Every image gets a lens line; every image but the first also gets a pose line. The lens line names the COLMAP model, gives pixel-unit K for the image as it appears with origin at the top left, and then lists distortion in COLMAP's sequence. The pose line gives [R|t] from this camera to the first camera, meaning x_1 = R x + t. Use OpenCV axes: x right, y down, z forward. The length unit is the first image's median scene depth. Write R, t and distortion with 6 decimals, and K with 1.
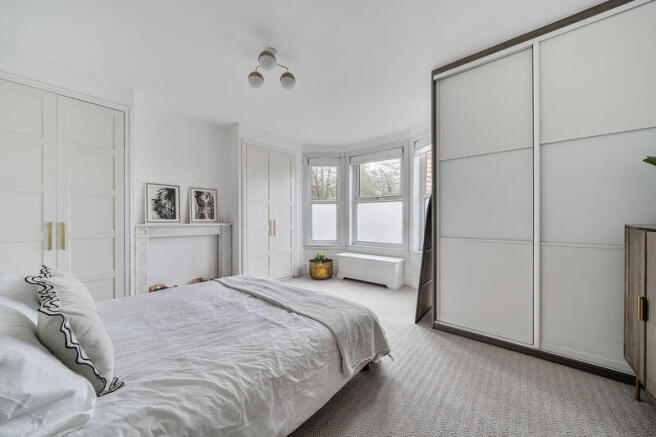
lens RADIAL K [[227.0, 0, 326.2], [0, 227.0, 218.0], [0, 0, 1]] dist [-0.007069, 0.000157]
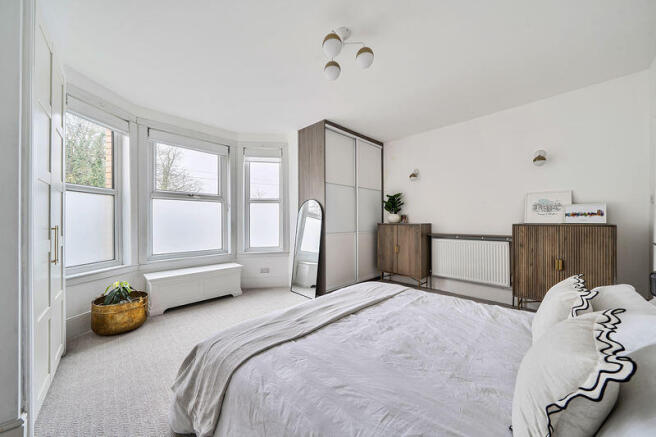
lens RADIAL K [[227.0, 0, 325.4], [0, 227.0, 221.1], [0, 0, 1]] dist [-0.007069, 0.000157]
pose [[0.110702, 0.004613, 0.993843, -1.034508], [-0.003134, 0.999986, -0.004293, 0.005907], [-0.993849, -0.002640, 0.110715, 0.893937]]
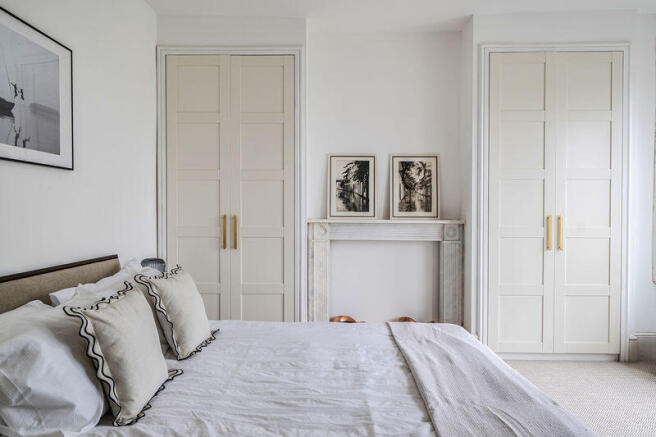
lens RADIAL K [[462.9, 0, 331.7], [0, 462.9, 218.8], [0, 0, 1]] dist [-0.001381, -0.000192]
pose [[0.645548, 0.015549, -0.763561, 0.298741], [-0.001132, 0.999811, 0.019404, 0.000311], [0.763719, -0.011662, 0.645444, 0.197985]]
